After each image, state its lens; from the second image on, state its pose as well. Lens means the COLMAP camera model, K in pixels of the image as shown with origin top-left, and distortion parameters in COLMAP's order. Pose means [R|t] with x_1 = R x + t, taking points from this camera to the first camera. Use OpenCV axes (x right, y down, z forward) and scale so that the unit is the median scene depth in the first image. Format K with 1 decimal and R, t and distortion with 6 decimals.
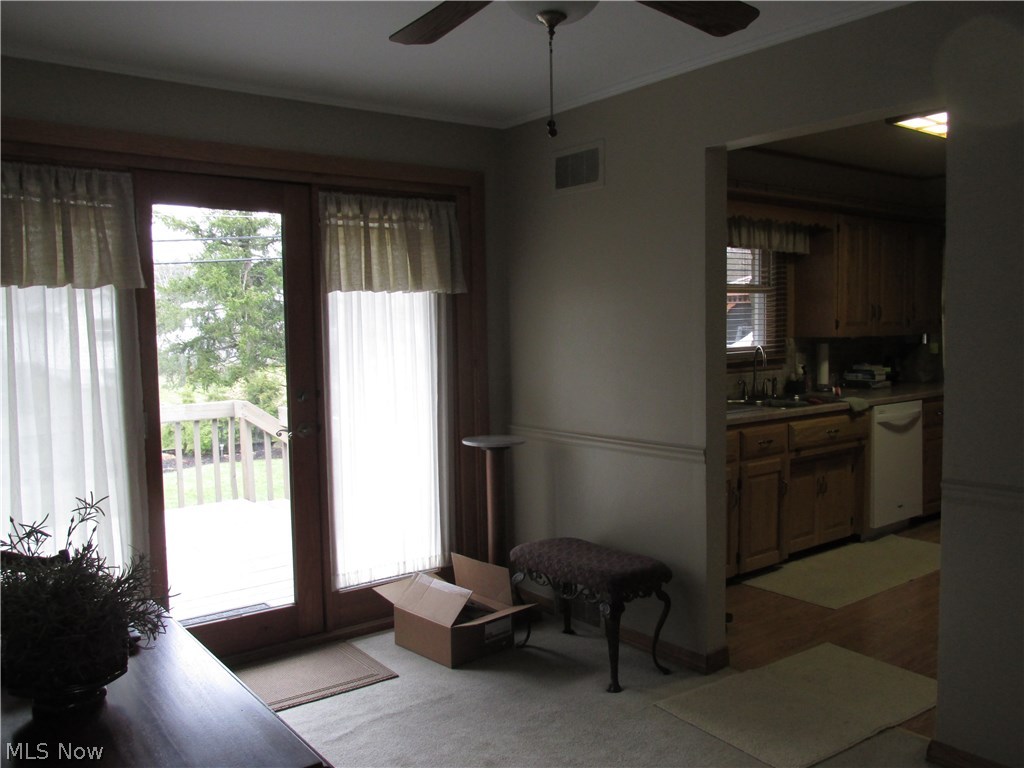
lens RADIAL K [[837.3, 0, 512.9], [0, 837.3, 389.7], [0, 0, 1]] dist [-0.023285, -0.004008]
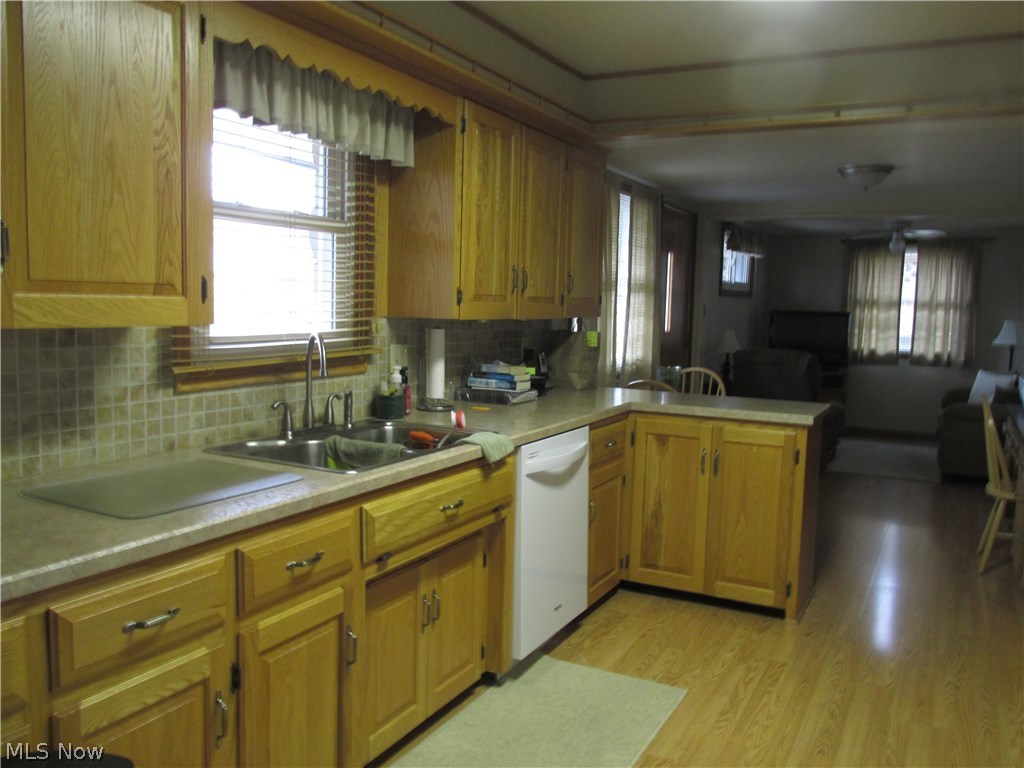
lens RADIAL K [[837.3, 0, 512.9], [0, 837.3, 389.7], [0, 0, 1]] dist [-0.023285, -0.004008]
pose [[0.903504, -0.003950, 0.428561, 0.179382], [-0.009586, 0.999521, 0.029422, -0.032547], [-0.428472, -0.030691, 0.903033, 0.473996]]
